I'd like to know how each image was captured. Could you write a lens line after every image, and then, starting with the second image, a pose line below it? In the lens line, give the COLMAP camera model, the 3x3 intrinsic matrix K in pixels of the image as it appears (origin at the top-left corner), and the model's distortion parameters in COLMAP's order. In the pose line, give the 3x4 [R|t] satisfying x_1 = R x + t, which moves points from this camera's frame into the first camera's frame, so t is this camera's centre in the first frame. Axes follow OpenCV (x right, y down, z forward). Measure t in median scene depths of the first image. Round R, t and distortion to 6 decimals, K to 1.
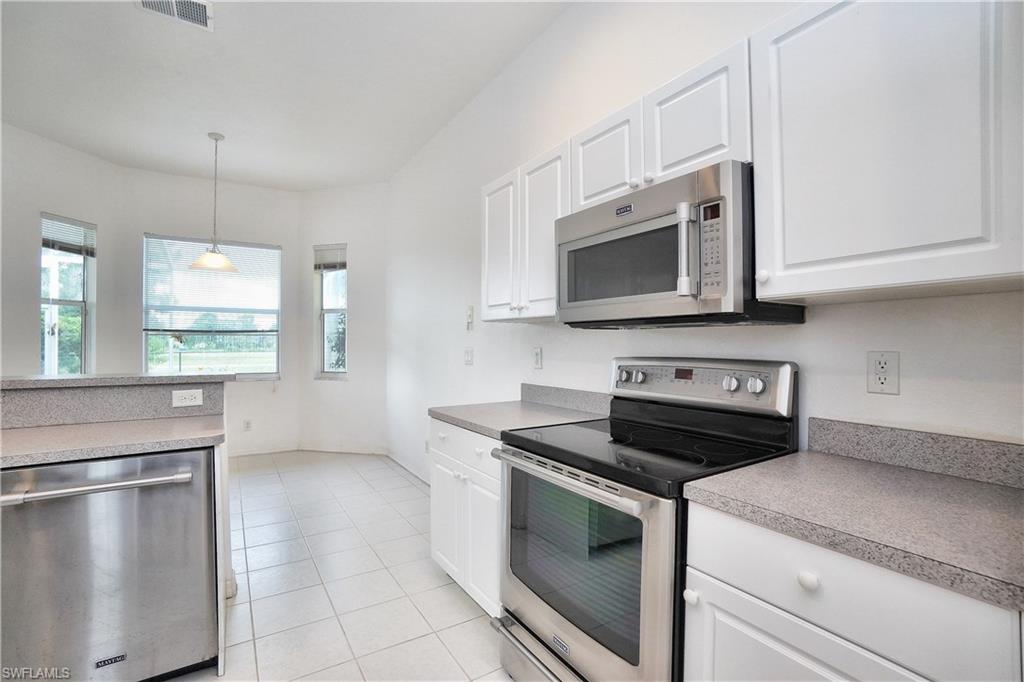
lens RADIAL K [[452.2, 0, 504.7], [0, 452.2, 343.0], [0, 0, 1]] dist [-0.067095, 0.024325]
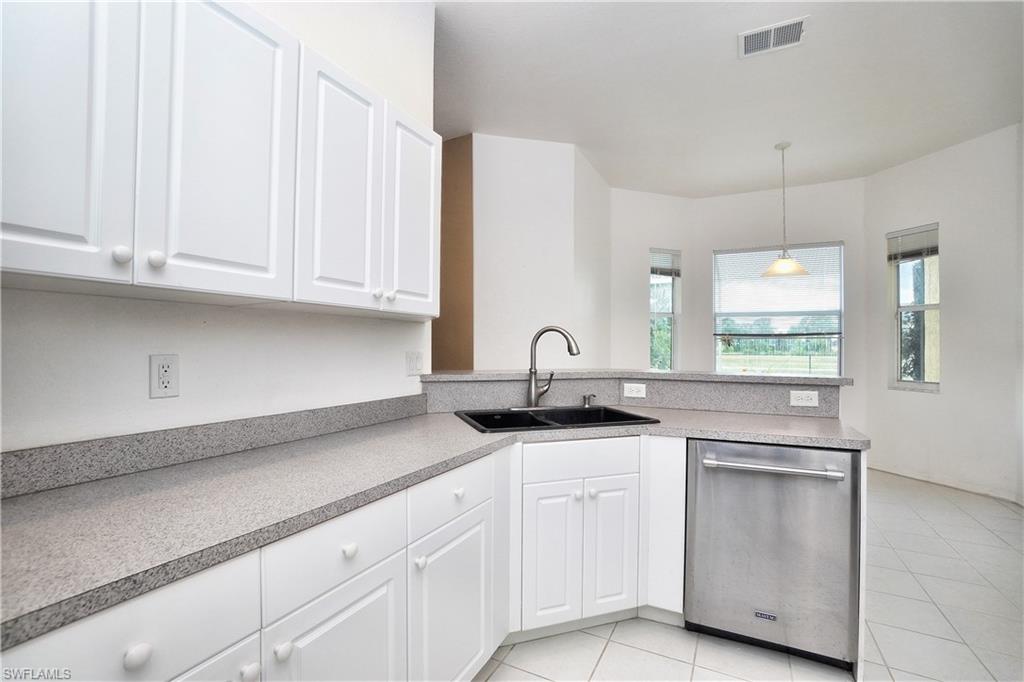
lens RADIAL K [[452.2, 0, 504.7], [0, 452.2, 343.0], [0, 0, 1]] dist [-0.067095, 0.024325]
pose [[0.489378, -0.001983, -0.872070, -0.166778], [-0.003685, 0.999984, -0.004341, -0.000730], [0.872064, 0.005338, 0.489363, -0.157869]]
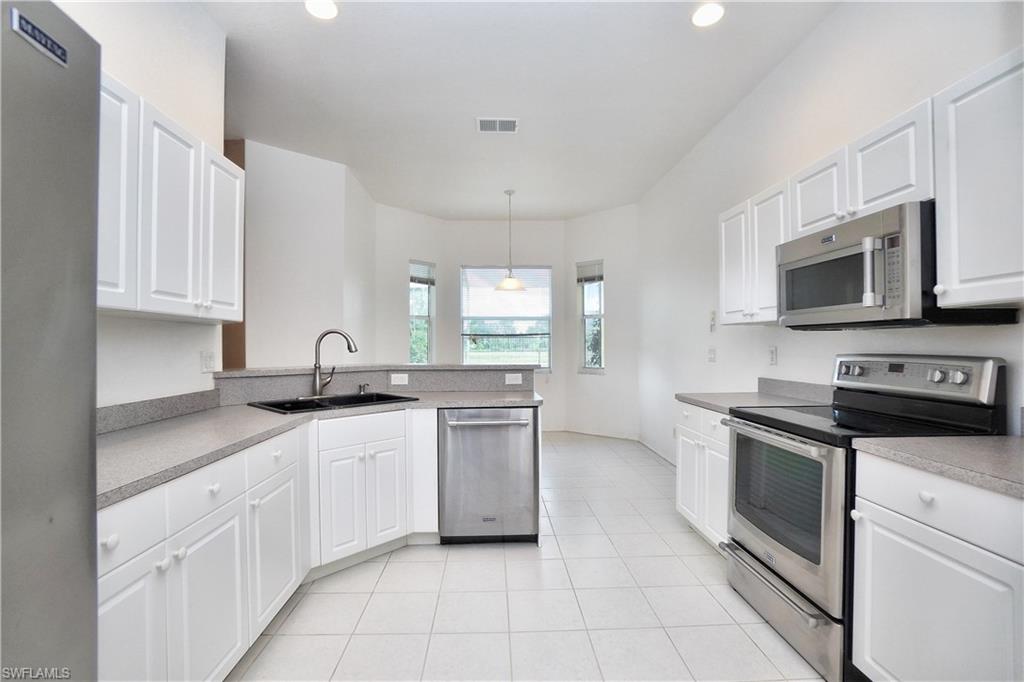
lens RADIAL K [[452.2, 0, 504.7], [0, 452.2, 343.0], [0, 0, 1]] dist [-0.067095, 0.024325]
pose [[0.859406, -0.005481, -0.511265, 0.084653], [0.005321, 0.999984, -0.001775, -0.000179], [0.511267, -0.001195, 0.859421, -0.442136]]
